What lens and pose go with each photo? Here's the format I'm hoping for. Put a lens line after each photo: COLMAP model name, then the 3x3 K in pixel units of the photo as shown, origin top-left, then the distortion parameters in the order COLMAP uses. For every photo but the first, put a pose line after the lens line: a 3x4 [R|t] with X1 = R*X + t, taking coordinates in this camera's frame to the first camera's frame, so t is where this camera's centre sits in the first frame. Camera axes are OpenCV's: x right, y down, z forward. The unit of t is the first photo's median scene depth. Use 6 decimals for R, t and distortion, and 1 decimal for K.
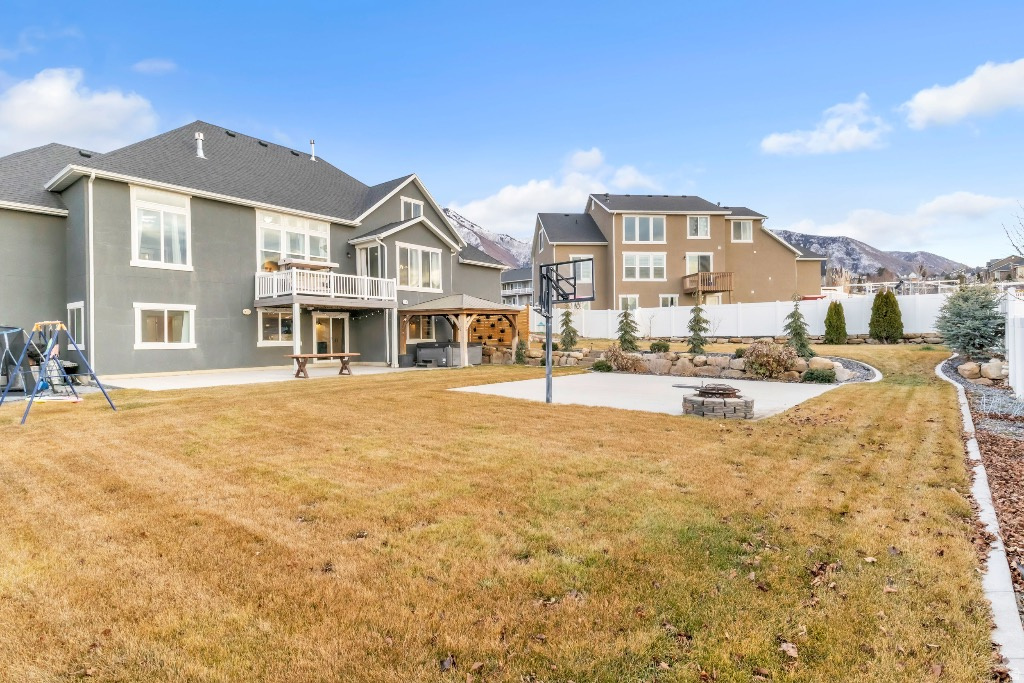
lens RADIAL K [[503.3, 0, 514.2], [0, 503.3, 341.5], [0, 0, 1]] dist [0.011245, -0.001540]
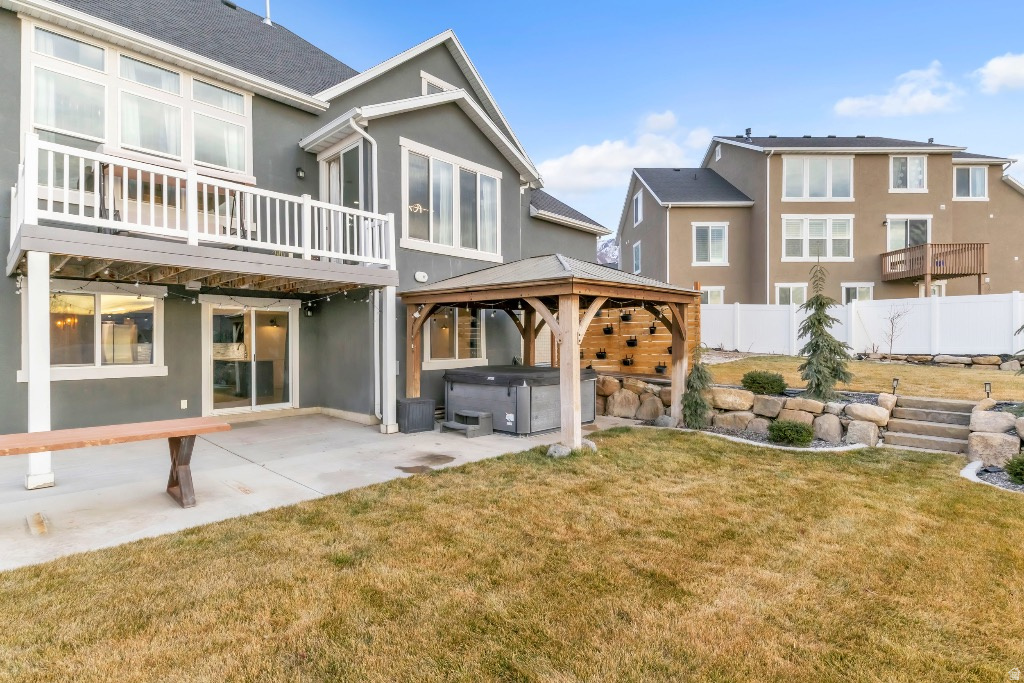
lens RADIAL K [[503.3, 0, 515.0], [0, 503.3, 341.3], [0, 0, 1]] dist [0.011245, -0.001540]
pose [[0.995905, 0.008871, -0.089975, -0.095945], [-0.009905, 0.999890, -0.011055, -0.017465], [0.089867, 0.011901, 0.995883, 0.582113]]
